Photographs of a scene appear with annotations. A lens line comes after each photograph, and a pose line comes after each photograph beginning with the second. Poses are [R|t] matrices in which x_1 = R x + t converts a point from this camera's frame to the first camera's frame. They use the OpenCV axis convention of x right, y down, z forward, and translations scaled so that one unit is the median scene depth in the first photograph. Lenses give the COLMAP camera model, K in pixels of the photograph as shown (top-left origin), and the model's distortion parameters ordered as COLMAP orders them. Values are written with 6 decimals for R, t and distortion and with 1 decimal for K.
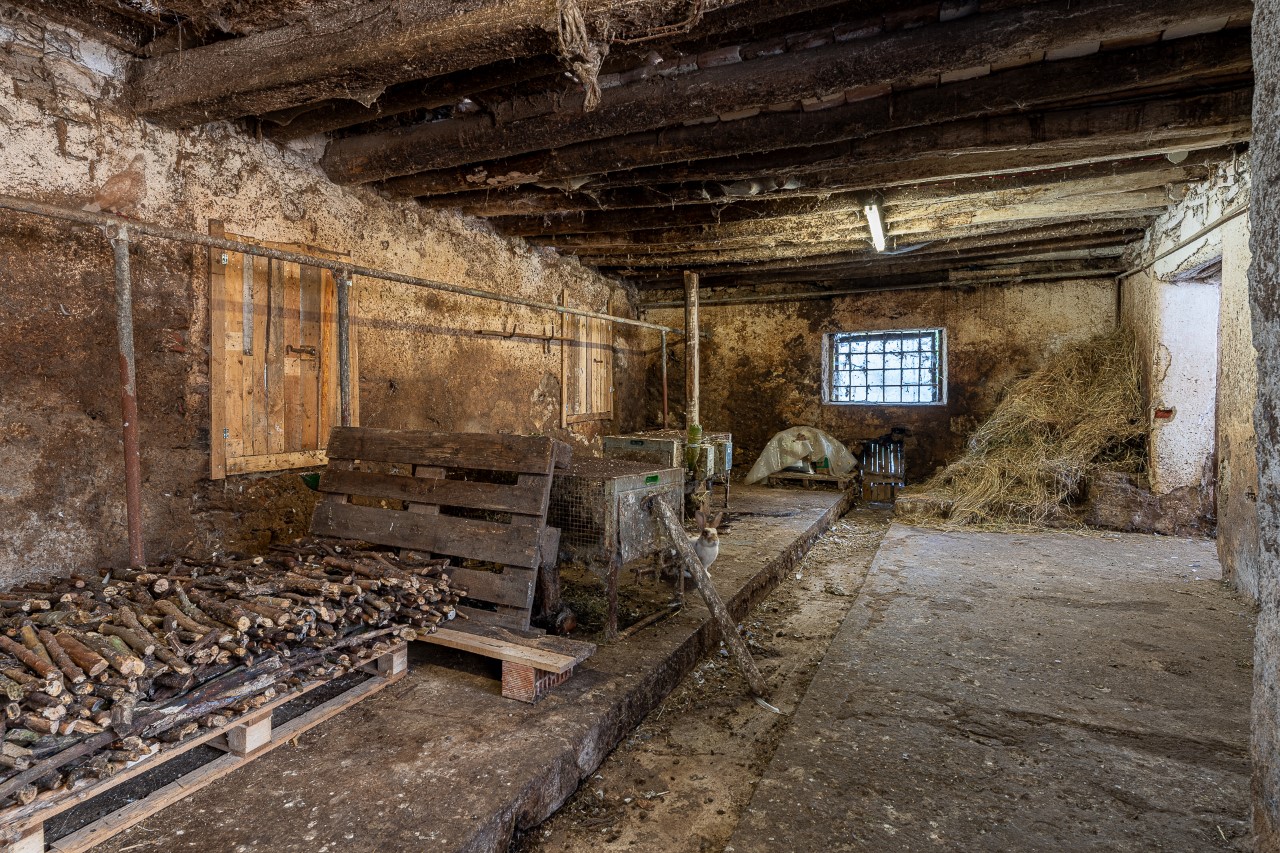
lens RADIAL K [[652.7, 0, 648.4], [0, 652.7, 395.2], [0, 0, 1]] dist [-0.000176, 0.000020]
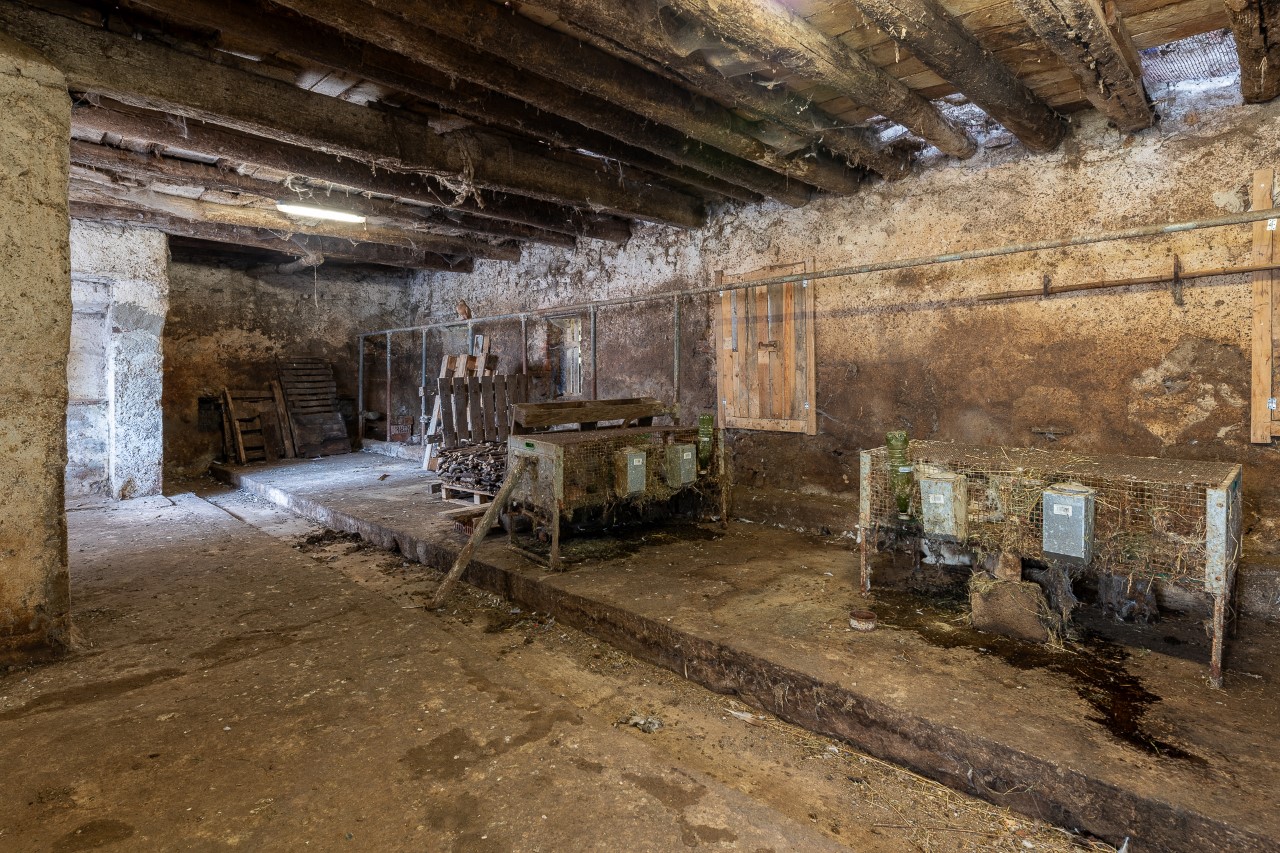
lens RADIAL K [[652.7, 0, 657.2], [0, 652.7, 379.8], [0, 0, 1]] dist [-0.000176, 0.000020]
pose [[-0.309317, 0.007925, -0.950926, 0.836782], [0.000369, 0.999966, 0.008213, -0.006826], [0.950959, 0.002190, -0.309309, 1.200752]]
